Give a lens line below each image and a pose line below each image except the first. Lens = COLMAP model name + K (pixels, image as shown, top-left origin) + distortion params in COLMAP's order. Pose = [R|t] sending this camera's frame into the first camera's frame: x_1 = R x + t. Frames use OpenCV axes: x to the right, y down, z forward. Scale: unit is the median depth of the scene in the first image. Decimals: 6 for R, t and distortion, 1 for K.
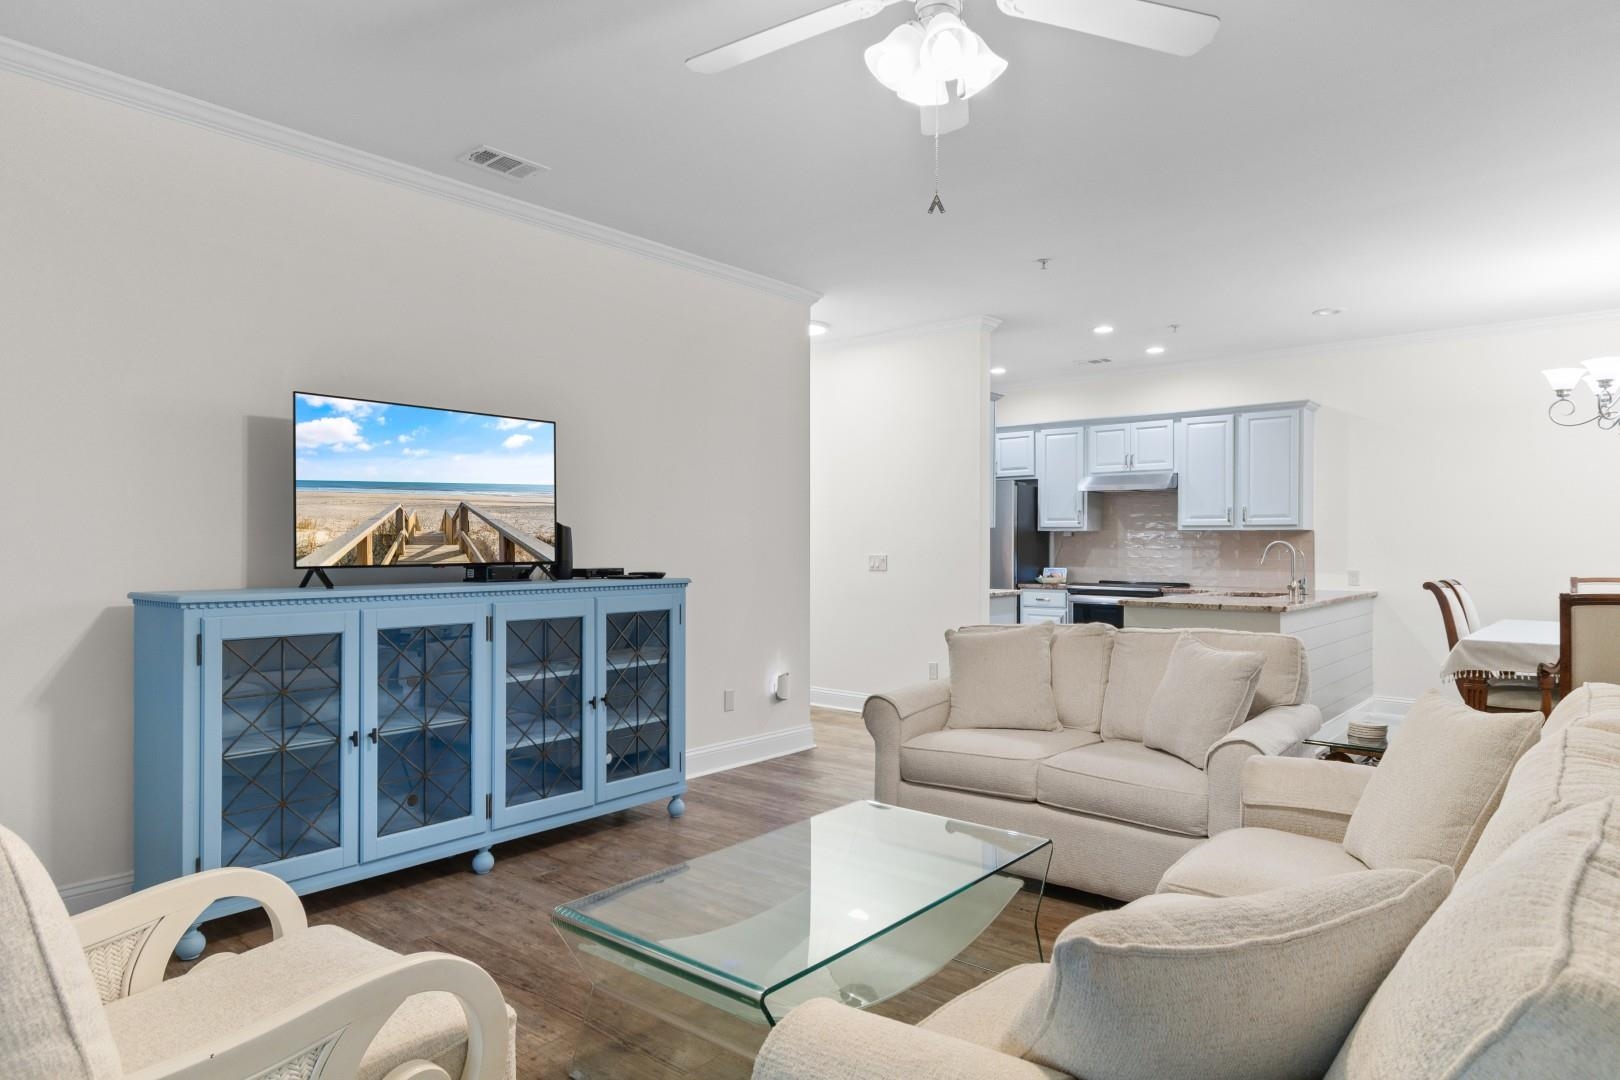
lens RADIAL K [[959.3, 0, 821.7], [0, 959.3, 540.7], [0, 0, 1]] dist [0.002170, 0.000783]
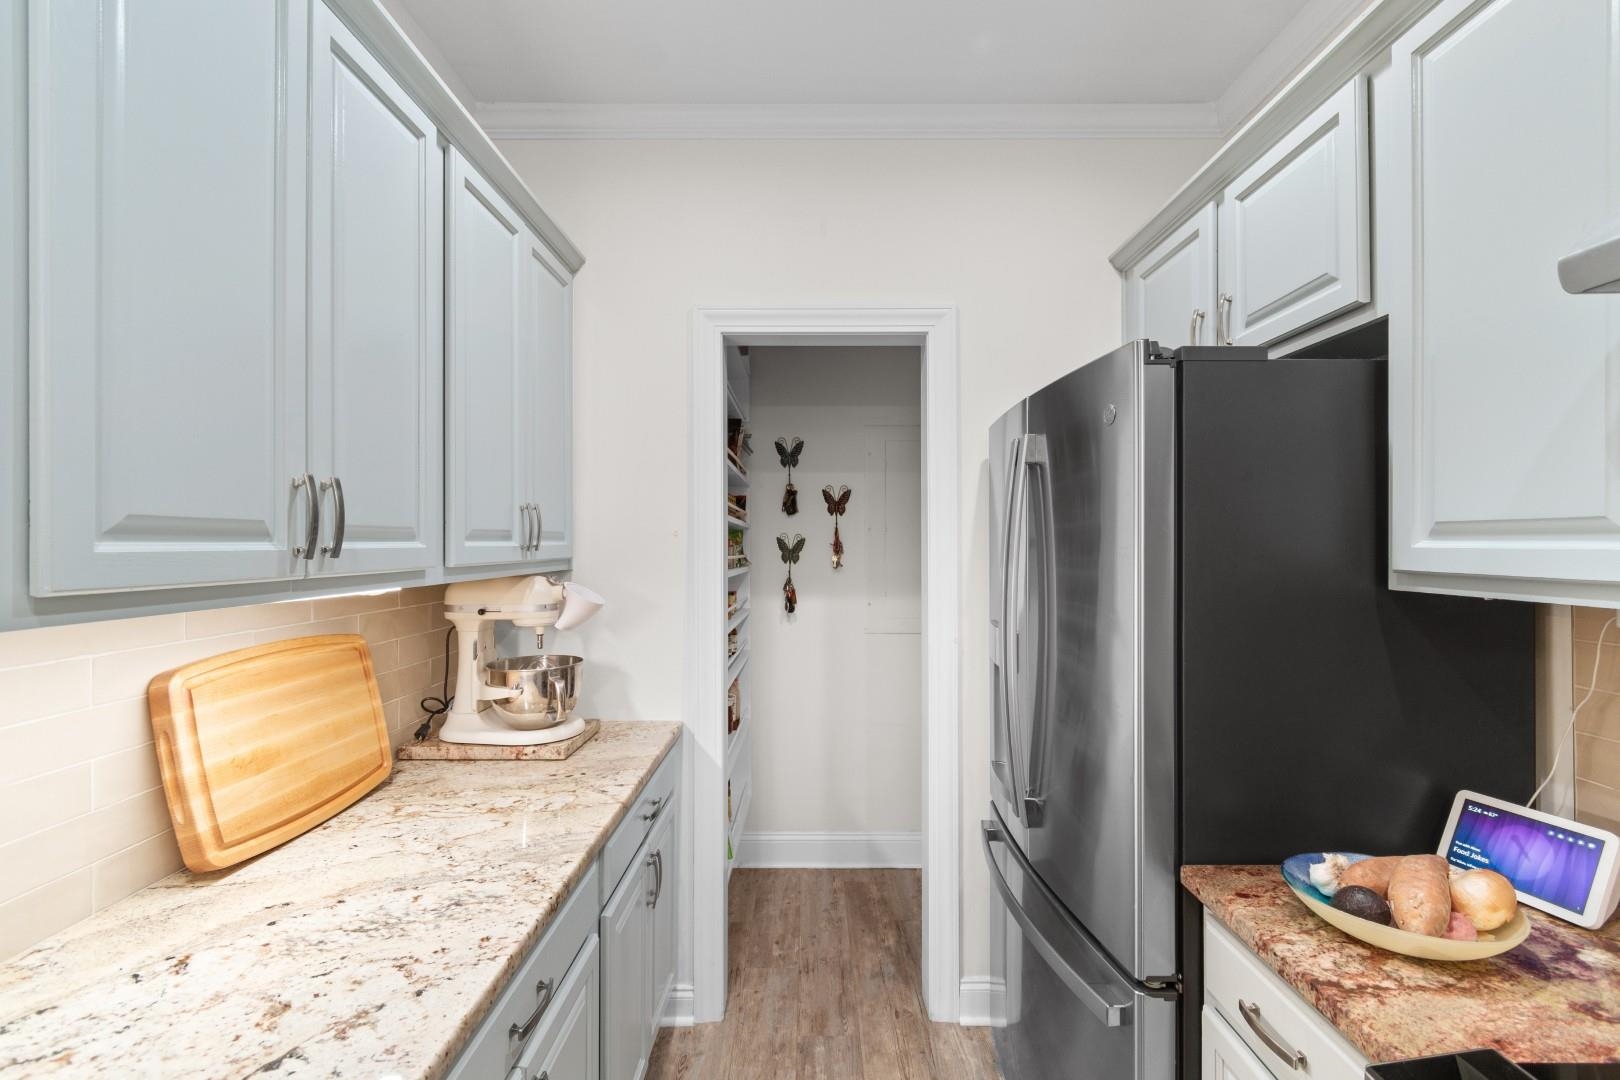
lens RADIAL K [[714.4, 0, 814.6], [0, 714.4, 544.4], [0, 0, 1]] dist [0.001317, -0.000192]
pose [[0.640666, -0.004182, -0.767808, 0.288299], [0.003695, 0.999990, -0.002364, -0.021573], [0.767811, -0.001322, 0.640676, 0.909436]]
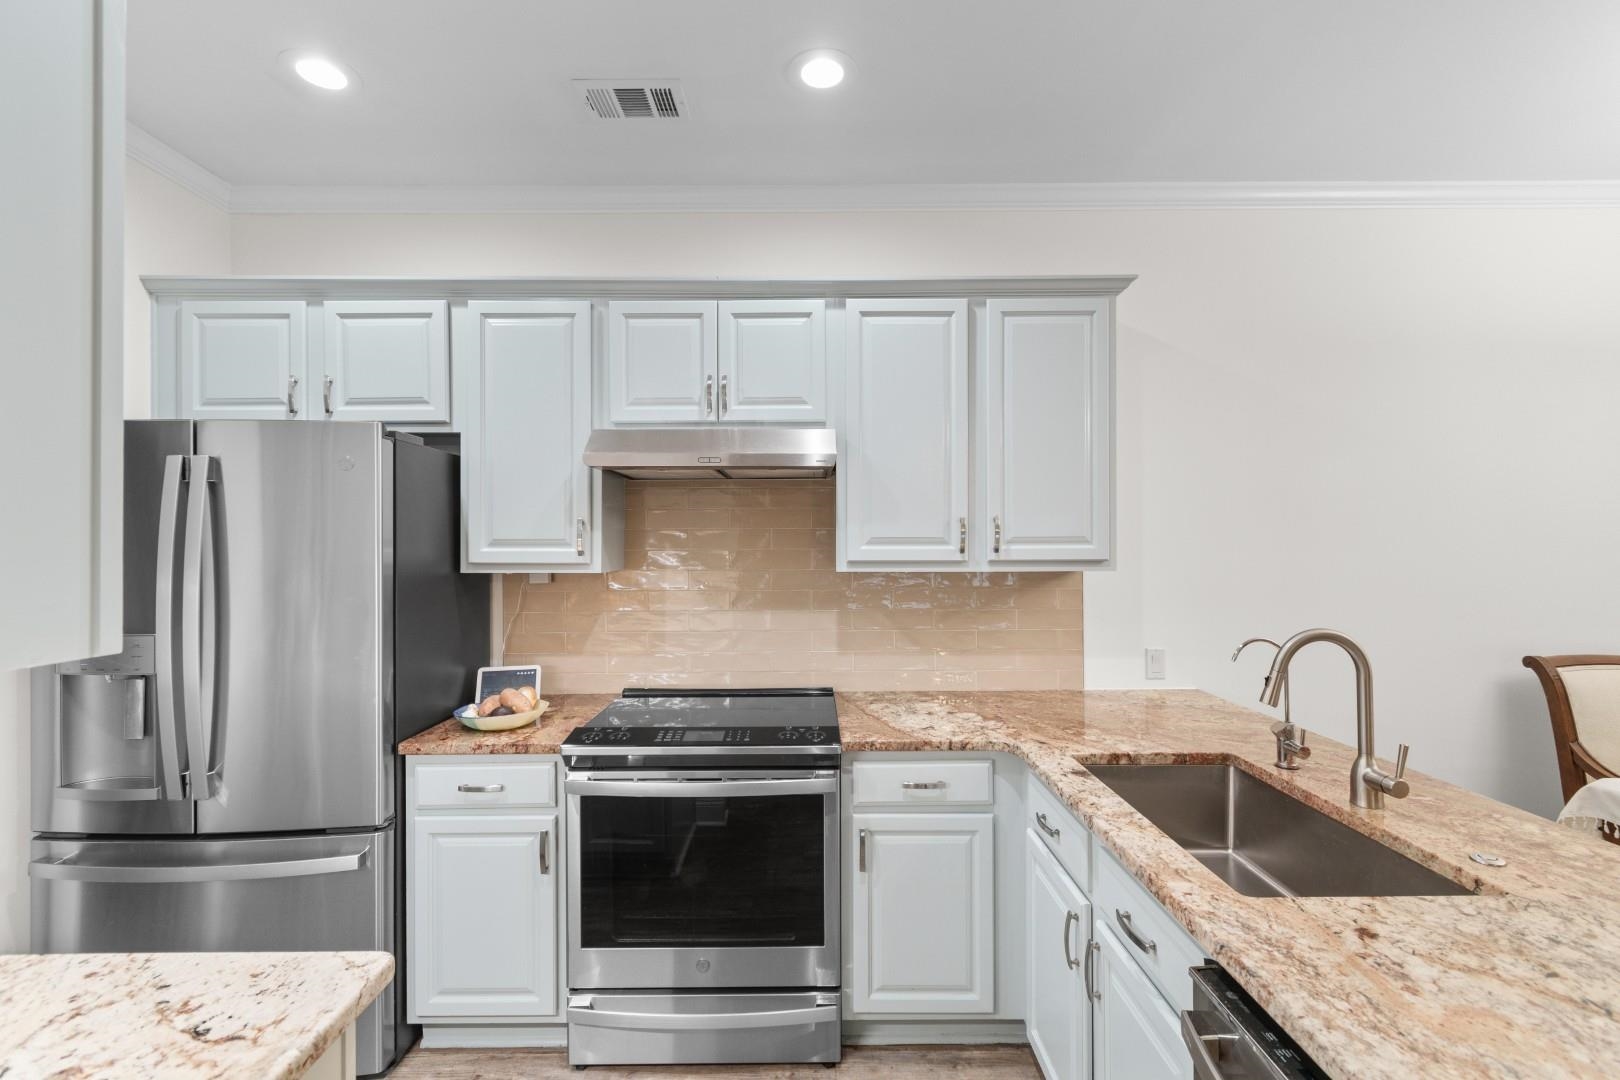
lens RADIAL K [[707.5, 0, 810.0], [0, 707.5, 540.0], [0, 0, 1]] dist [0.002266, -0.000161]
pose [[0.766976, -0.000541, 0.641675, 0.169747], [0.005095, 0.999973, -0.005248, -0.023326], [-0.641655, 0.007295, 0.766959, 0.778000]]
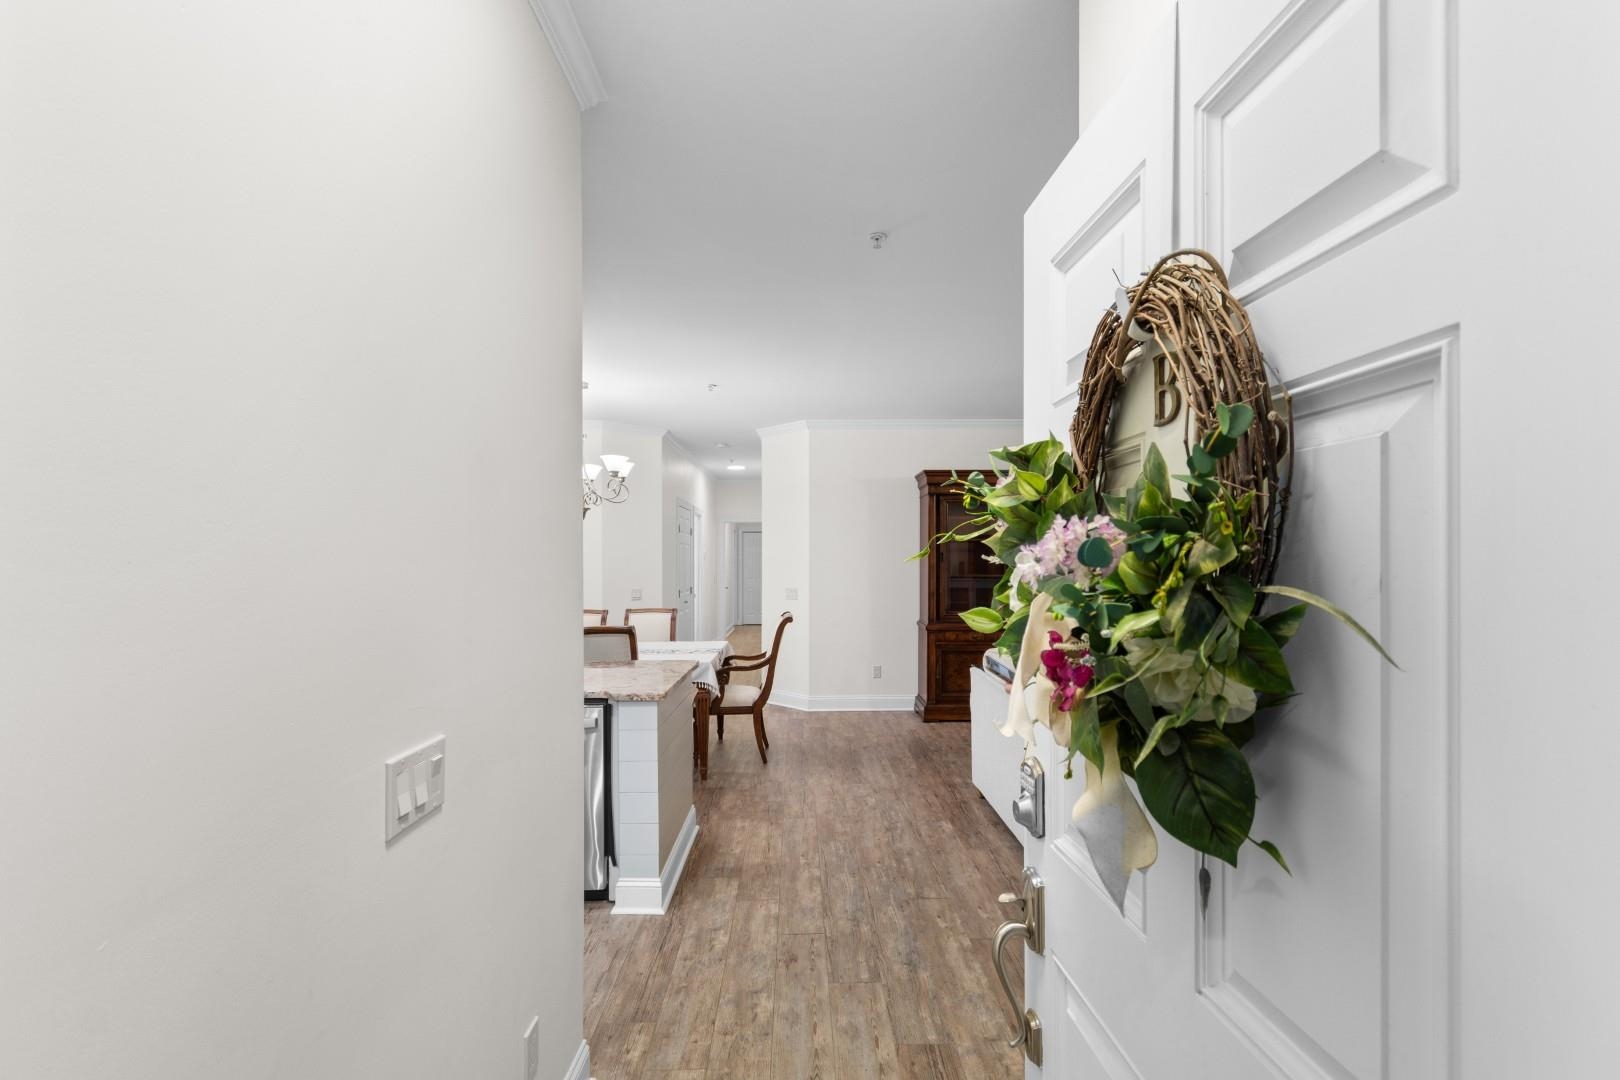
lens RADIAL K [[714.9, 0, 813.4], [0, 714.9, 556.4], [0, 0, 1]] dist [0.002677, -0.000975]
pose [[-0.651324, 0.003879, 0.758790, -0.112056], [0.001765, 0.999992, -0.003598, -0.024131], [-0.758798, -0.001004, -0.651325, 0.939363]]
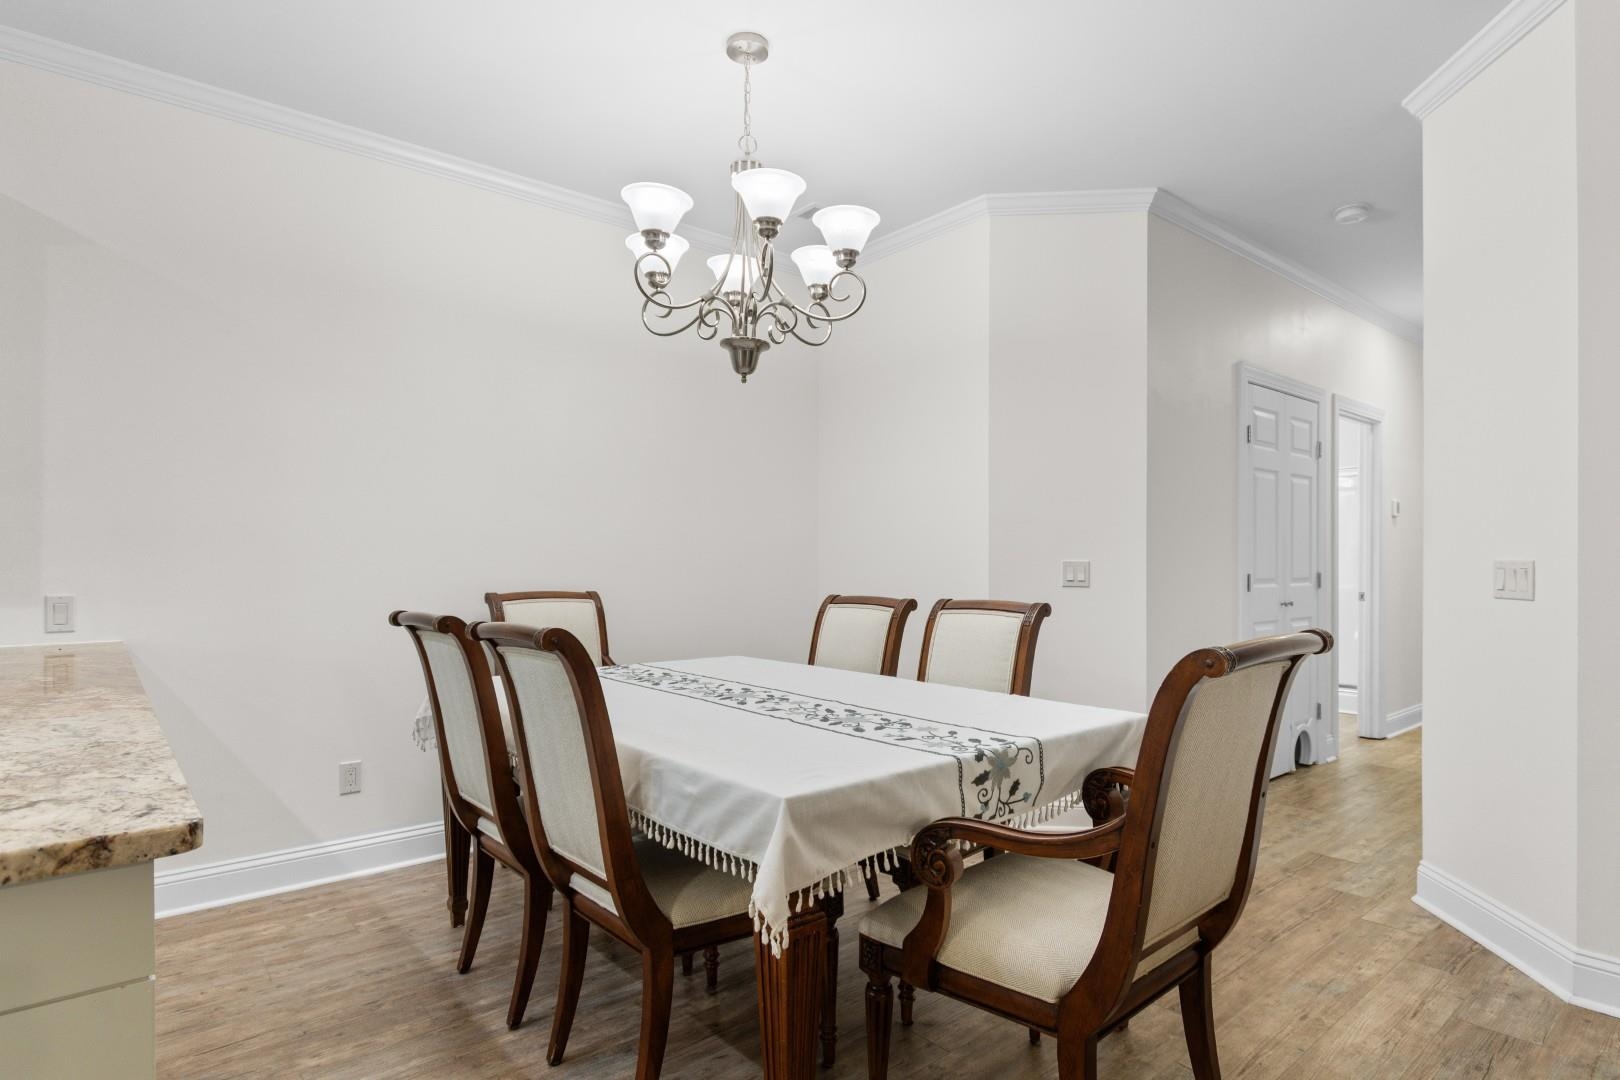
lens RADIAL K [[874.6, 0, 810.0], [0, 874.6, 540.0], [0, 0, 1]] dist [-0.007034, -0.000979]
pose [[0.181257, 0.020571, 0.983221, 0.224339], [-0.002233, 0.999787, -0.020506, 0.012130], [-0.983433, 0.001521, 0.181264, 0.569716]]
